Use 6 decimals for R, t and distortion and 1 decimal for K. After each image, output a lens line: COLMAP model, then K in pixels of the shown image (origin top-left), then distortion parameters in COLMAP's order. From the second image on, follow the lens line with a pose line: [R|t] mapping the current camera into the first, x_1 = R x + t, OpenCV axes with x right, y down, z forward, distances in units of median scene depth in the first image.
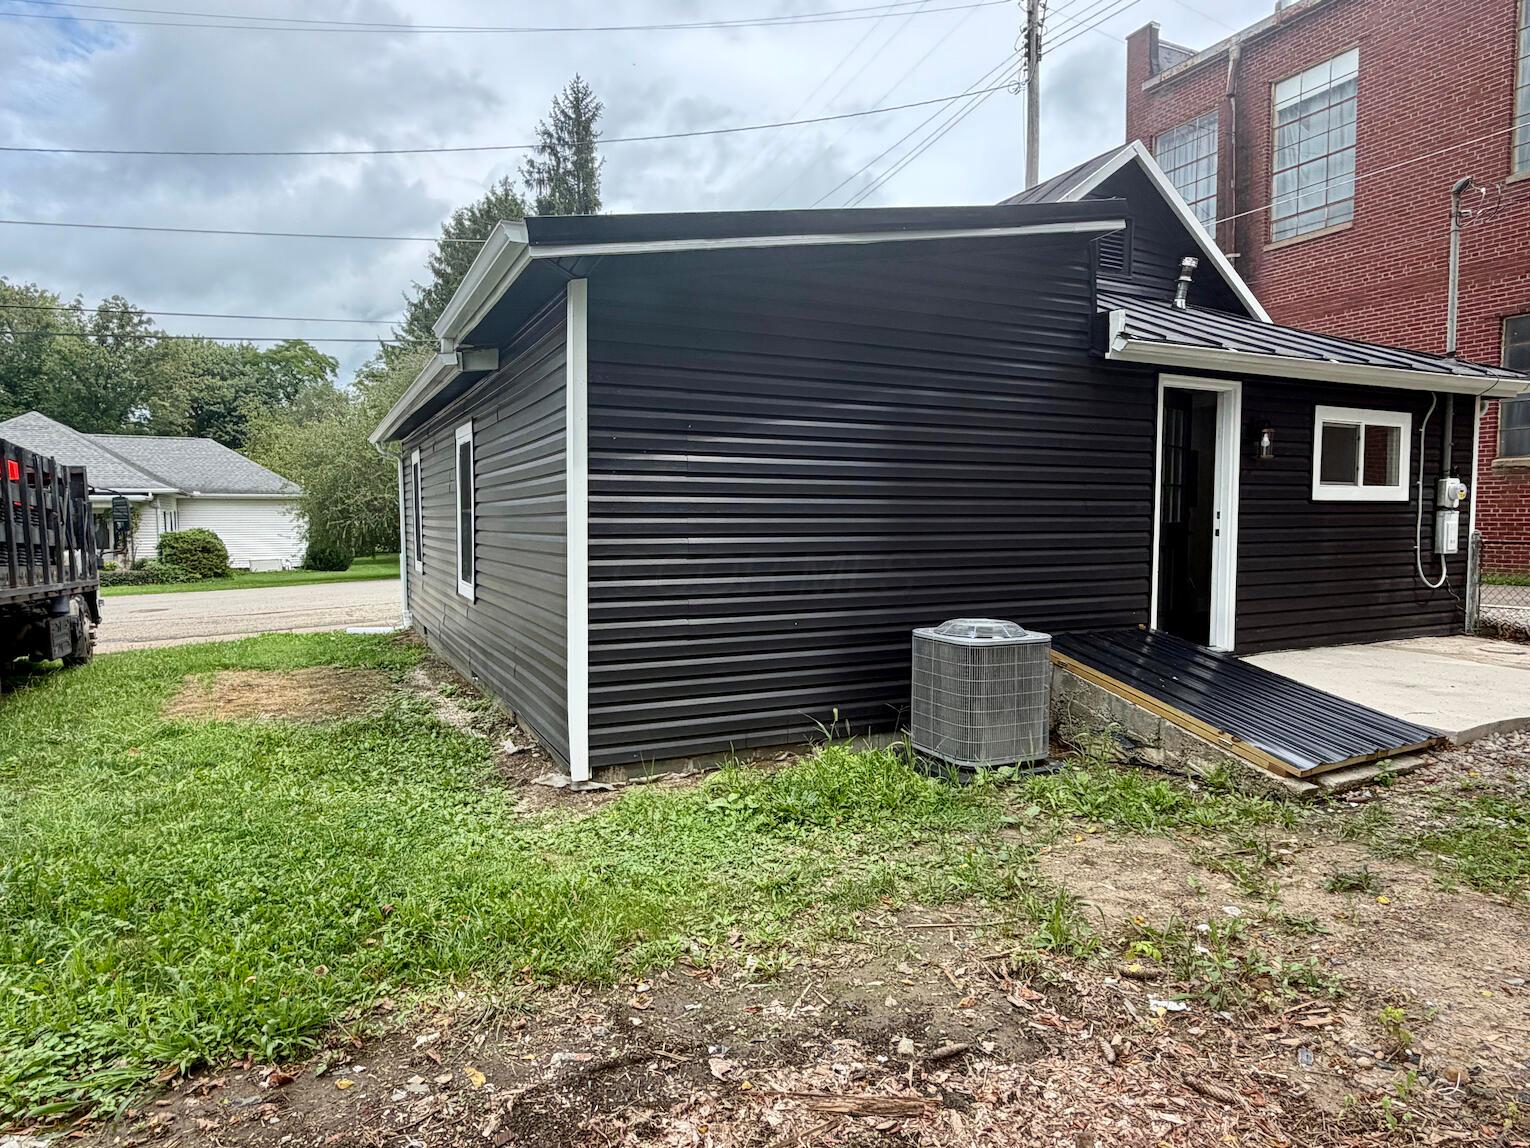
lens RADIAL K [[908.8, 0, 762.7], [0, 908.8, 576.7], [0, 0, 1]] dist [-0.001815, 0.002208]
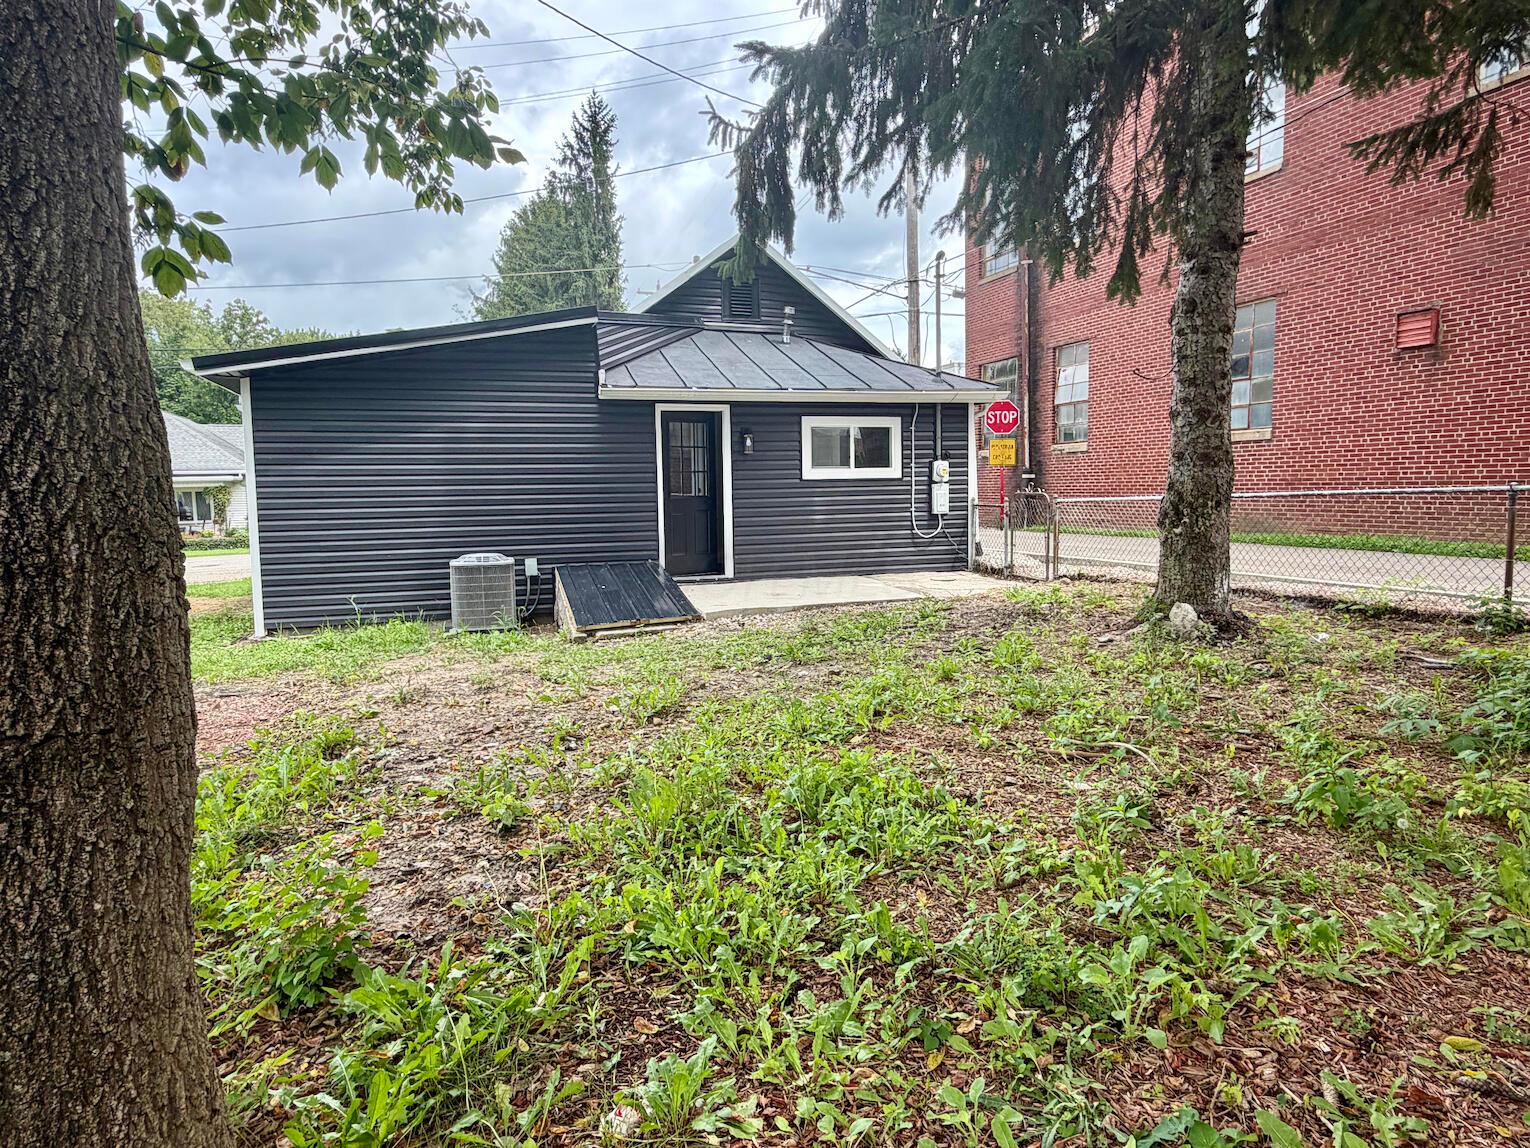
lens RADIAL K [[922.5, 0, 765.0], [0, 922.5, 574.0], [0, 0, 1]] dist [-0.002472, -0.000385]
pose [[0.990948, -0.000884, -0.134241, 0.625402], [0.005253, 0.999468, 0.032200, 0.020318], [0.134142, -0.032614, 0.990425, -0.450458]]
